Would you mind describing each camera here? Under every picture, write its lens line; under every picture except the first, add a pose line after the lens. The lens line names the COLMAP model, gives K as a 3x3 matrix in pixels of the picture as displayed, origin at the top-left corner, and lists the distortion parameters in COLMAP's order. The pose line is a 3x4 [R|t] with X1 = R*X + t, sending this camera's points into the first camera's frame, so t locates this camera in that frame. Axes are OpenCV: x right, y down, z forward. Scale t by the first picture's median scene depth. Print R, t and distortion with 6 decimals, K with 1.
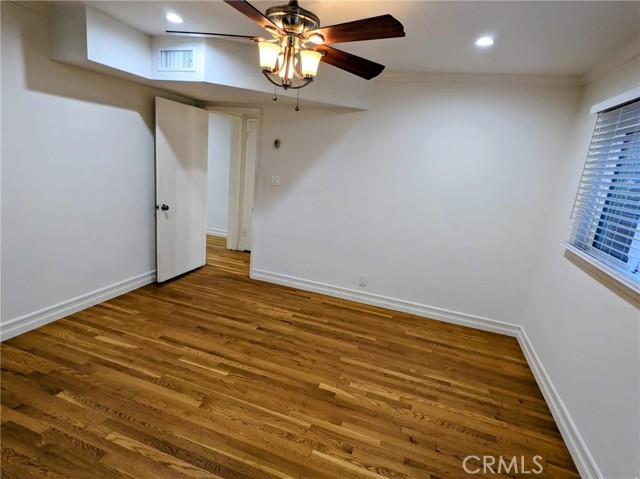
lens RADIAL K [[345.2, 0, 320.0], [0, 345.2, 239.5], [0, 0, 1]] dist [-0.003870, -0.000257]
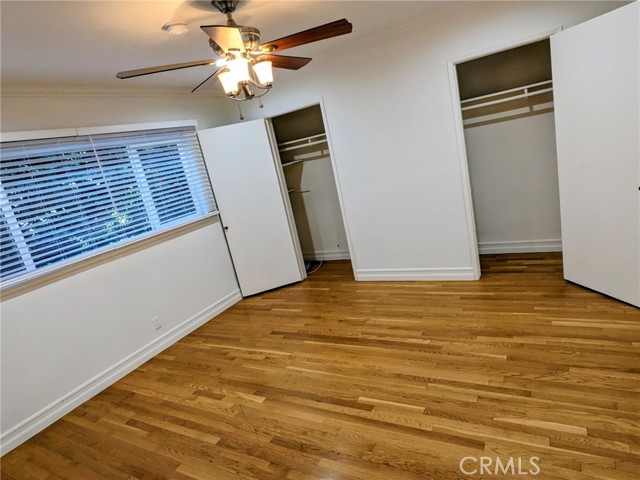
lens RADIAL K [[343.3, 0, 320.0], [0, 343.3, 240.0], [0, 0, 1]] dist [0.004569, -0.000222]
pose [[-0.976976, 0.050350, 0.207321, -0.375030], [0.148195, 0.859214, 0.489683, -0.408505], [-0.153478, 0.509132, -0.846894, 1.562516]]
